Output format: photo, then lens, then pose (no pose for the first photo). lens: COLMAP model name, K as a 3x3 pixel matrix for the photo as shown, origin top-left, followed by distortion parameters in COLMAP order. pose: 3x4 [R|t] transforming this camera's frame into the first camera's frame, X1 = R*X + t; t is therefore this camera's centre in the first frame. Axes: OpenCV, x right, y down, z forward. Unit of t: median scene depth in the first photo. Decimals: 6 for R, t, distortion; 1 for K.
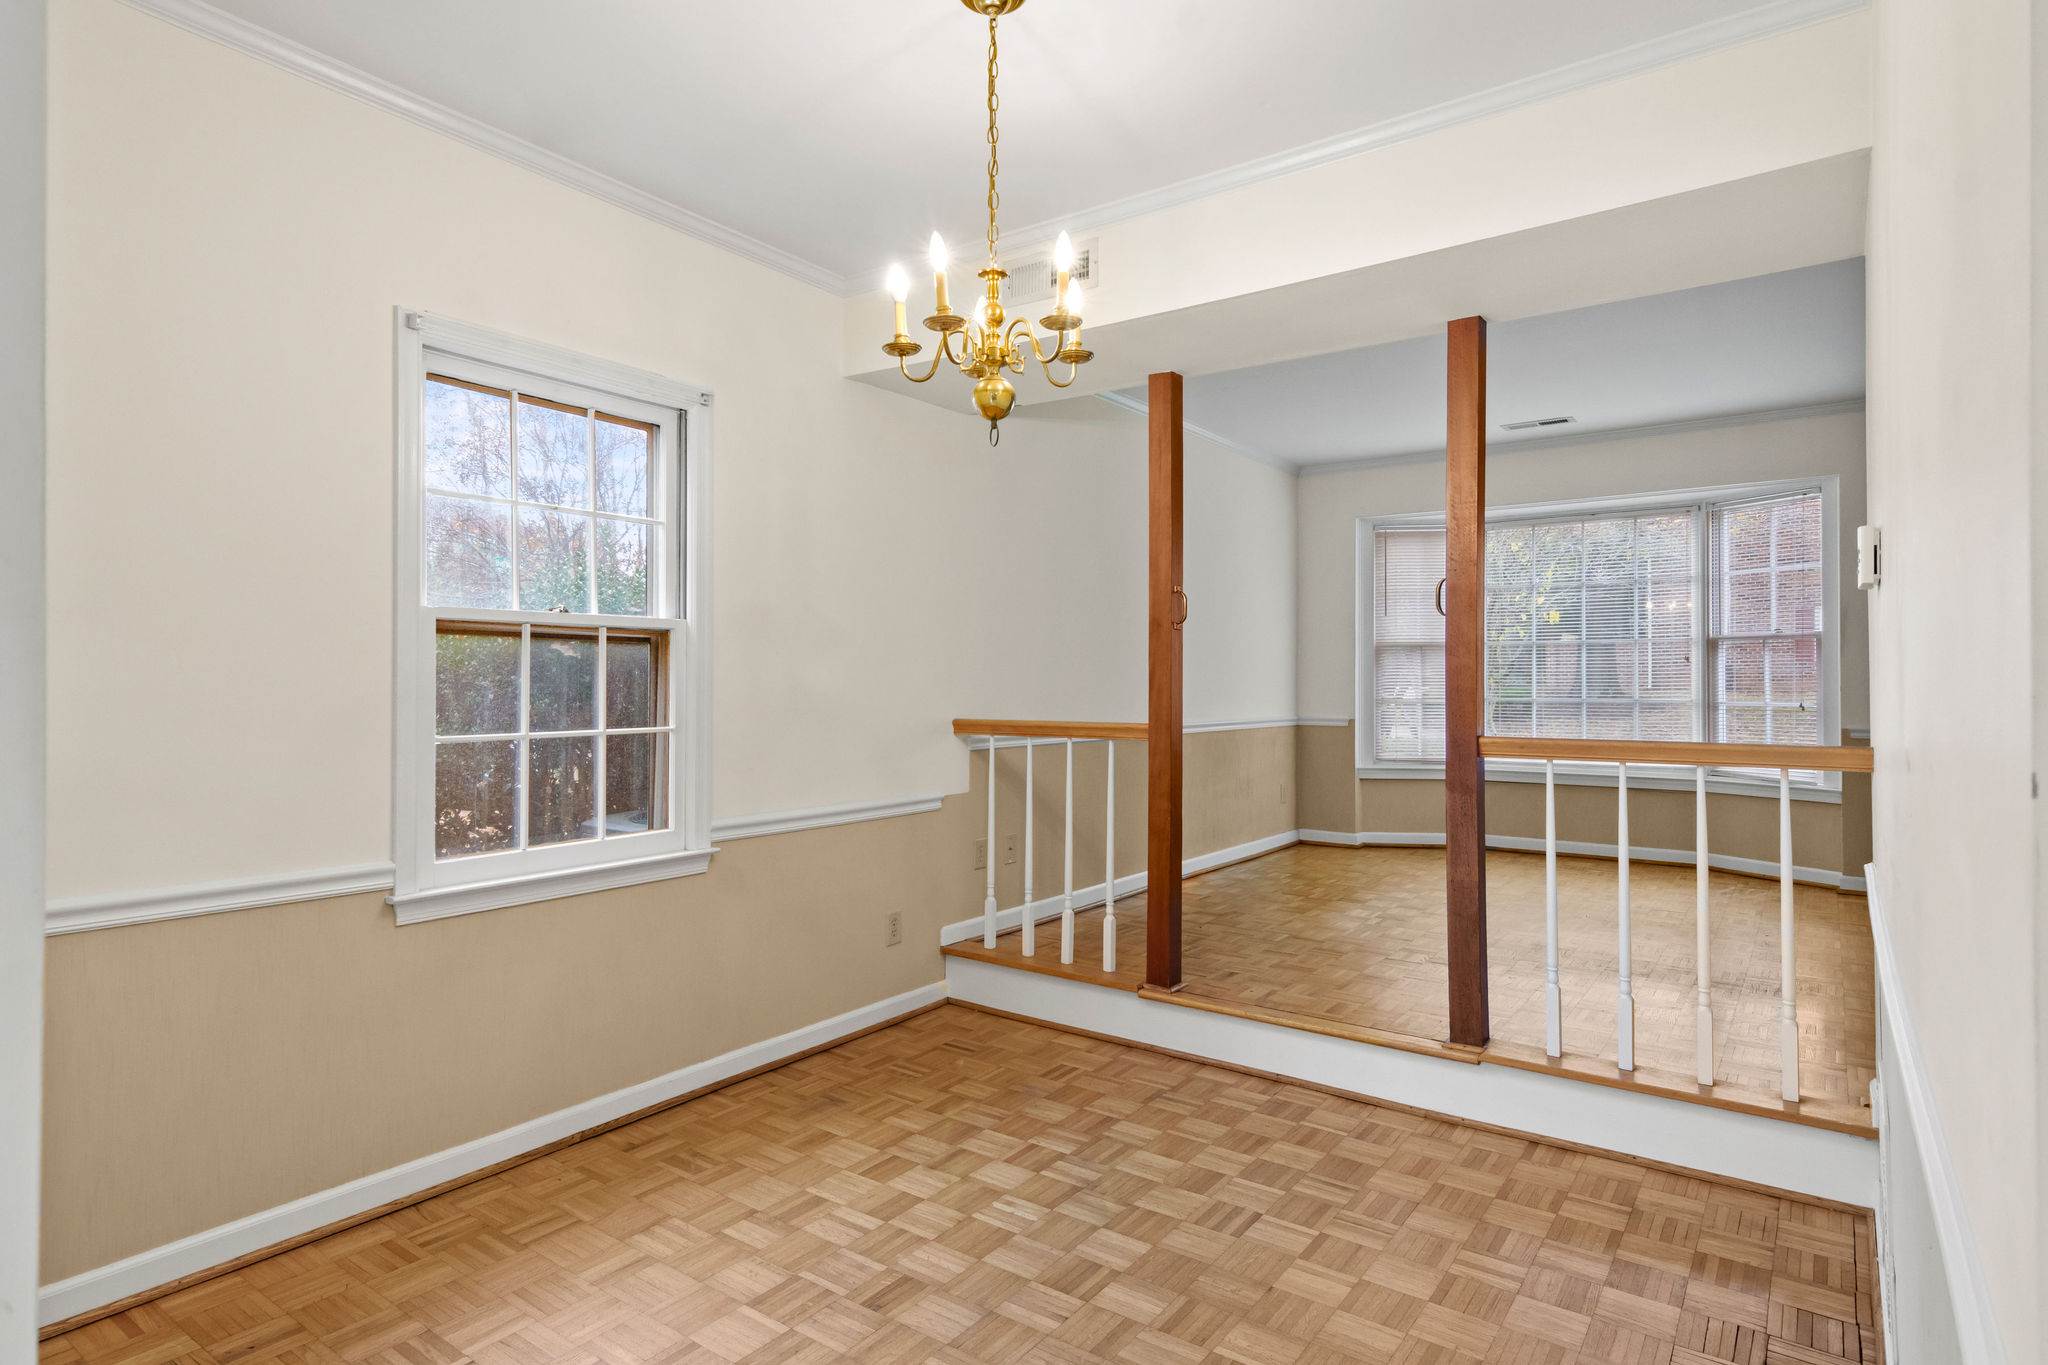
lens RADIAL K [[1115.4, 0, 1024.0], [0, 1115.4, 682.5], [0, 0, 1]] dist [0.002417, 0.000591]
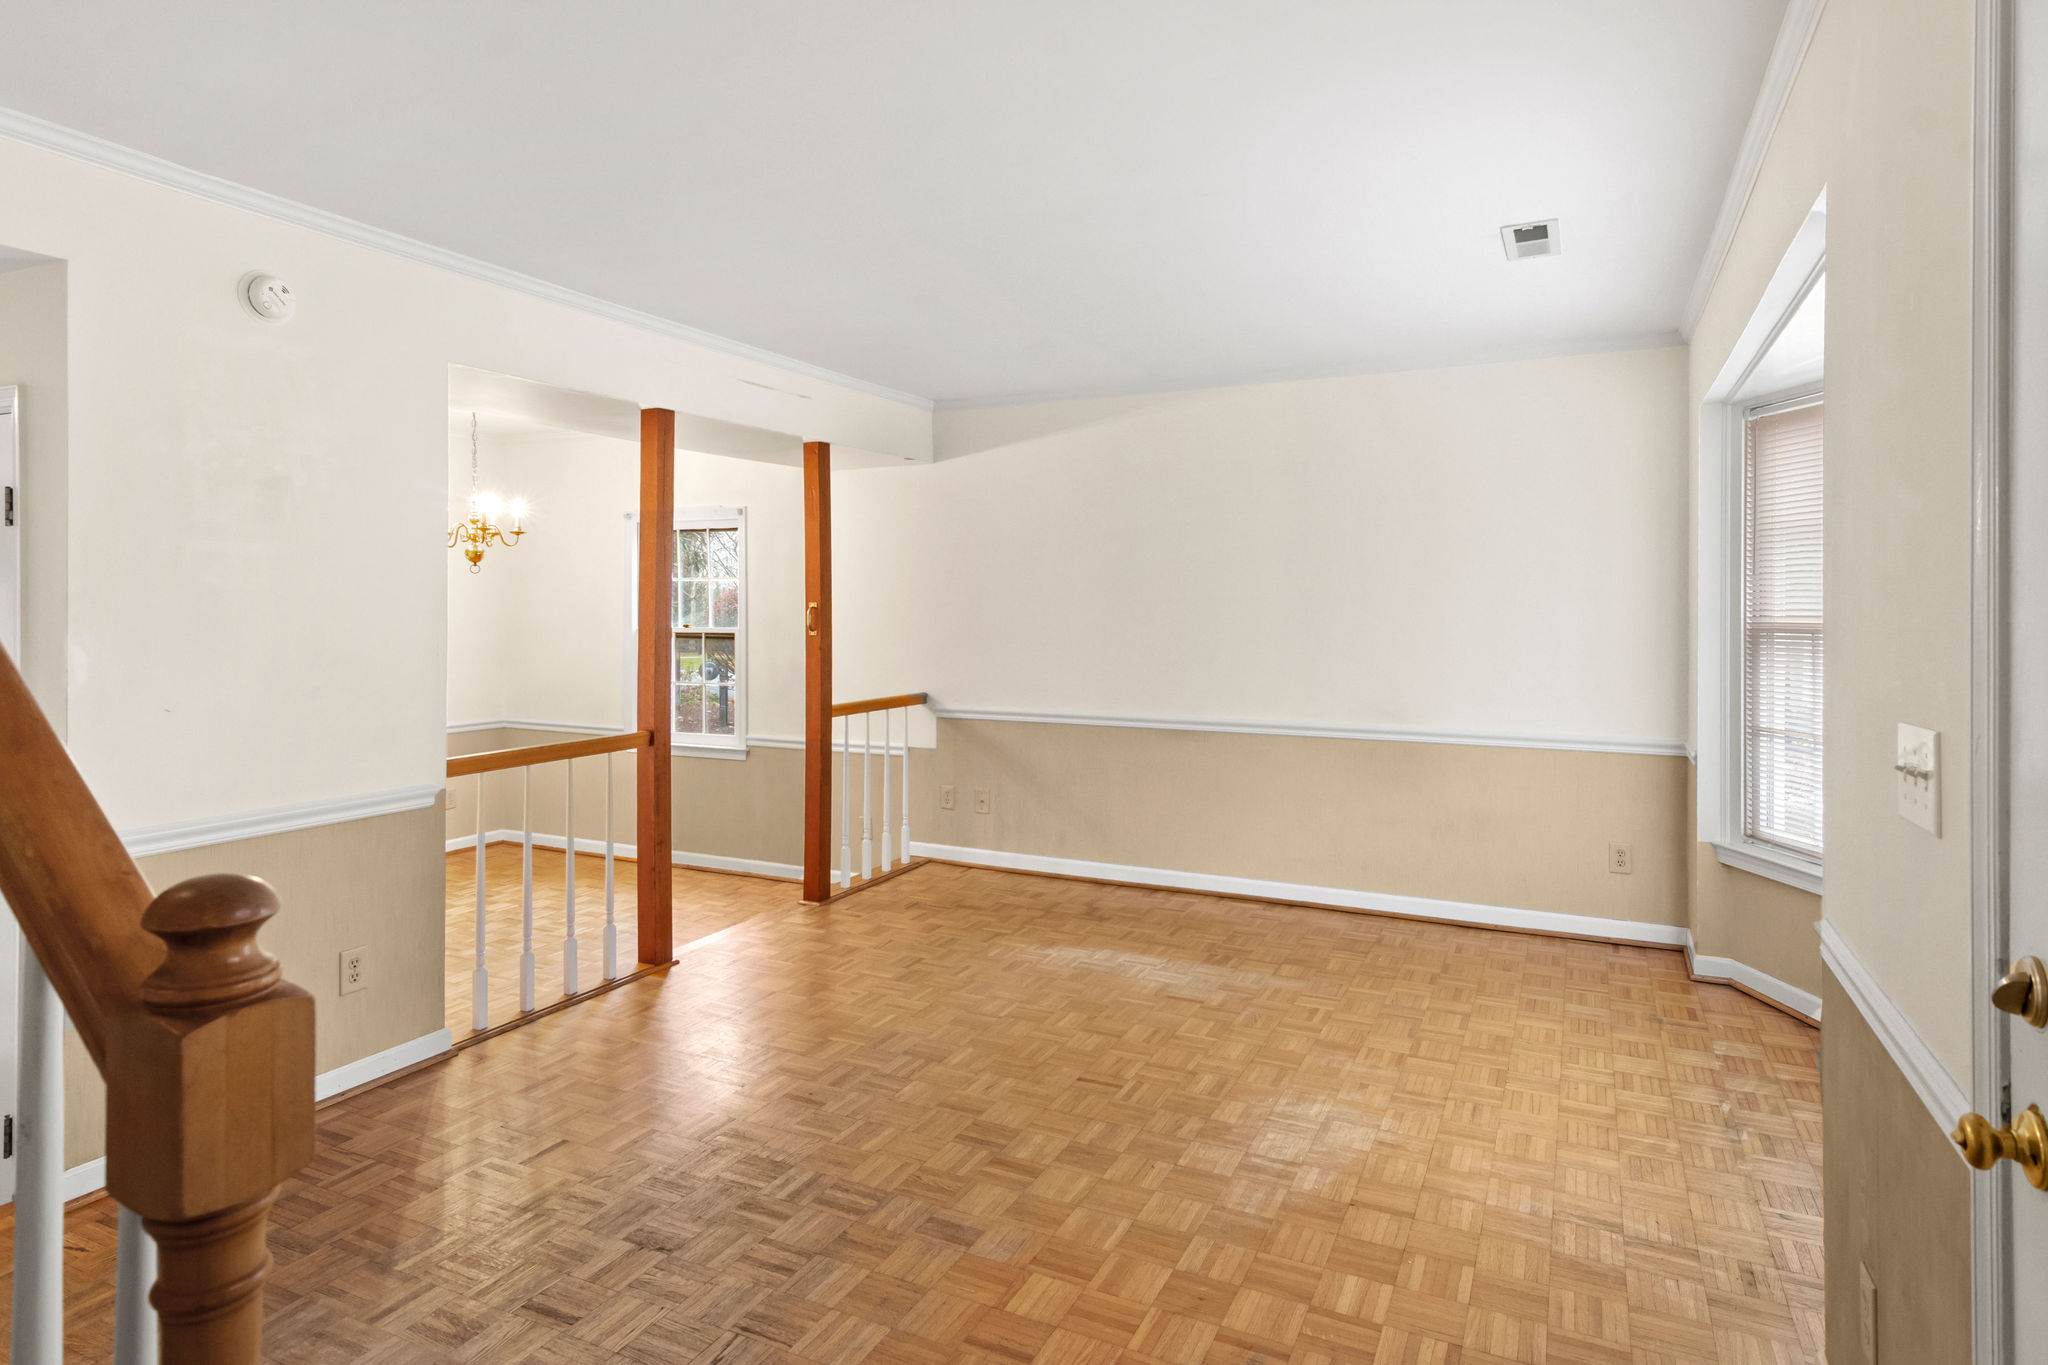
lens RADIAL K [[1139.6, 0, 1018.1], [0, 1139.6, 626.2], [0, 0, 1]] dist [-0.001792, -0.000479]
pose [[0.165492, 0.006298, -0.986191, 0.814925], [-0.007363, 0.999960, 0.005151, -0.033224], [0.986184, 0.006409, 0.165531, 0.549816]]
